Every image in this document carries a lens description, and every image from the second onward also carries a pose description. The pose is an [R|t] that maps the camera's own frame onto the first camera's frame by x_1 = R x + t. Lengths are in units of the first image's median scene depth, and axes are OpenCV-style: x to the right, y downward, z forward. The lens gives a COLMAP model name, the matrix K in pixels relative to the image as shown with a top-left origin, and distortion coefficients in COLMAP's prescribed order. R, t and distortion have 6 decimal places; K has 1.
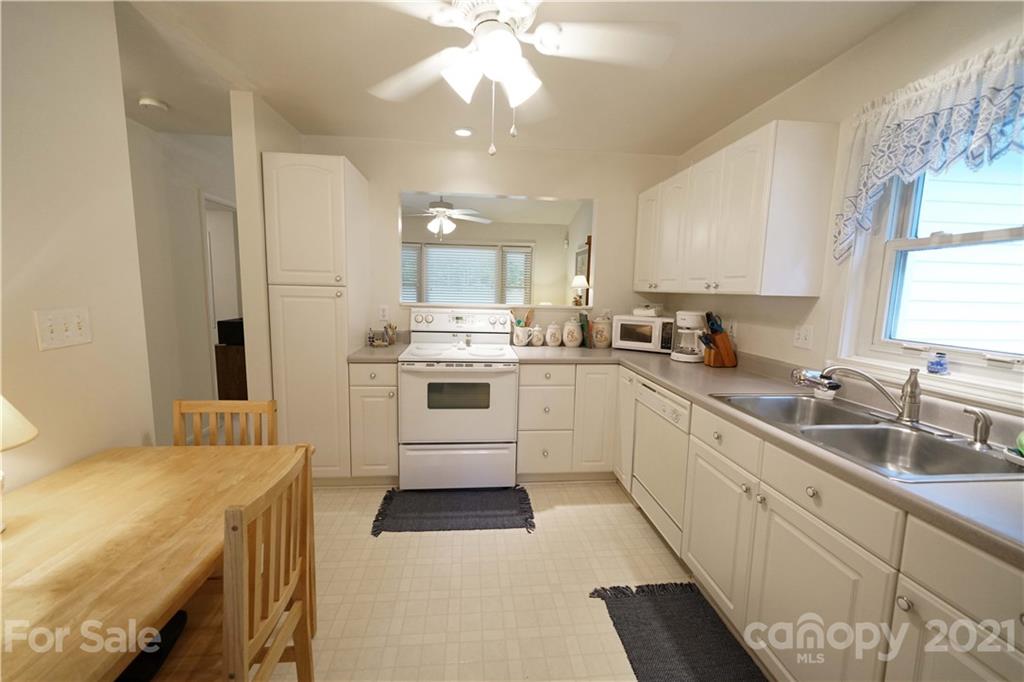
lens RADIAL K [[407.4, 0, 503.9], [0, 407.4, 340.3], [0, 0, 1]] dist [-0.001675, -0.000361]
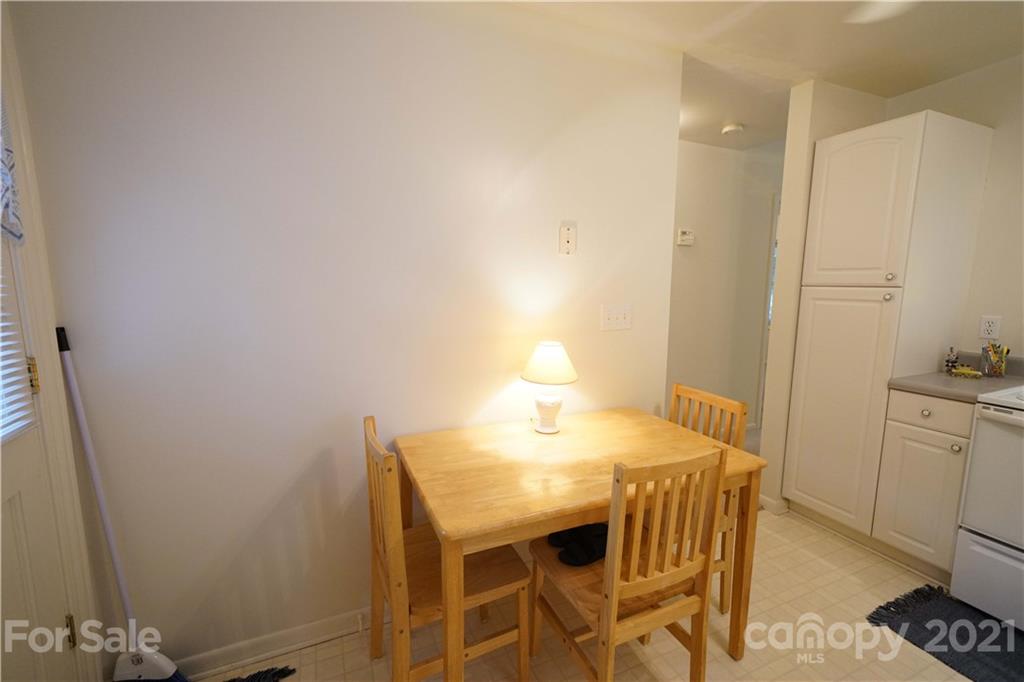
lens RADIAL K [[432.7, 0, 512.0], [0, 432.7, 341.0], [0, 0, 1]] dist [-0.000276, -0.000016]
pose [[0.325051, 0.104105, -0.939949, 0.139264], [-0.117623, 0.990655, 0.069045, -0.004419], [0.938353, 0.088117, 0.334258, 0.070954]]
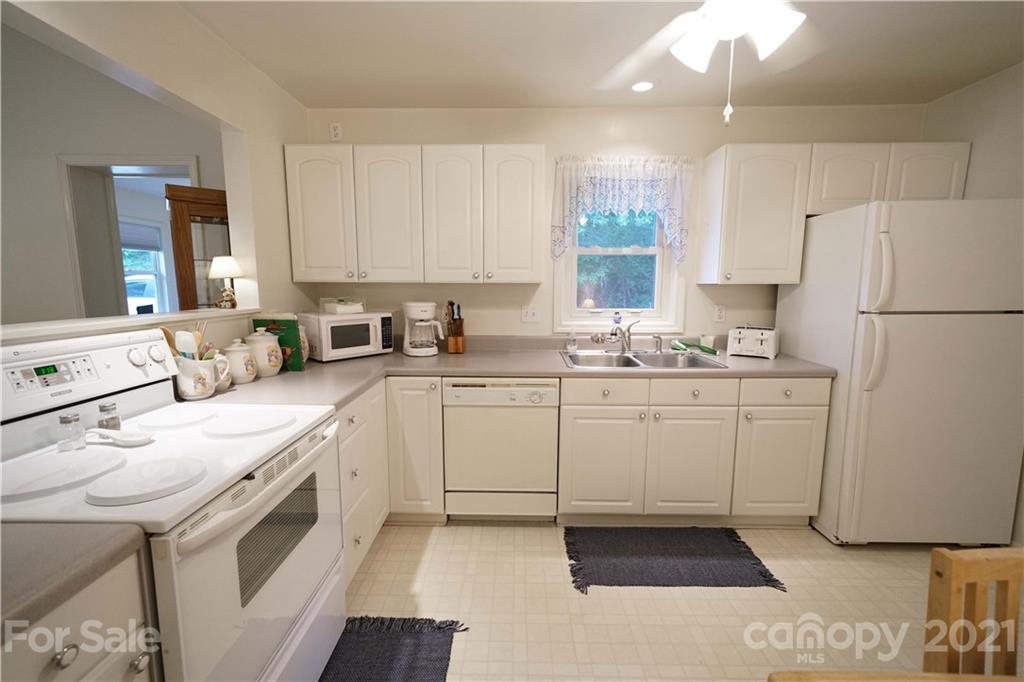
lens RADIAL K [[432.7, 0, 512.0], [0, 432.7, 341.0], [0, 0, 1]] dist [-0.000276, -0.000016]
pose [[0.100494, -0.154802, 0.982821, -0.561416], [0.124707, 0.981991, 0.141920, -0.107377], [-0.987091, 0.108302, 0.117989, 0.748870]]
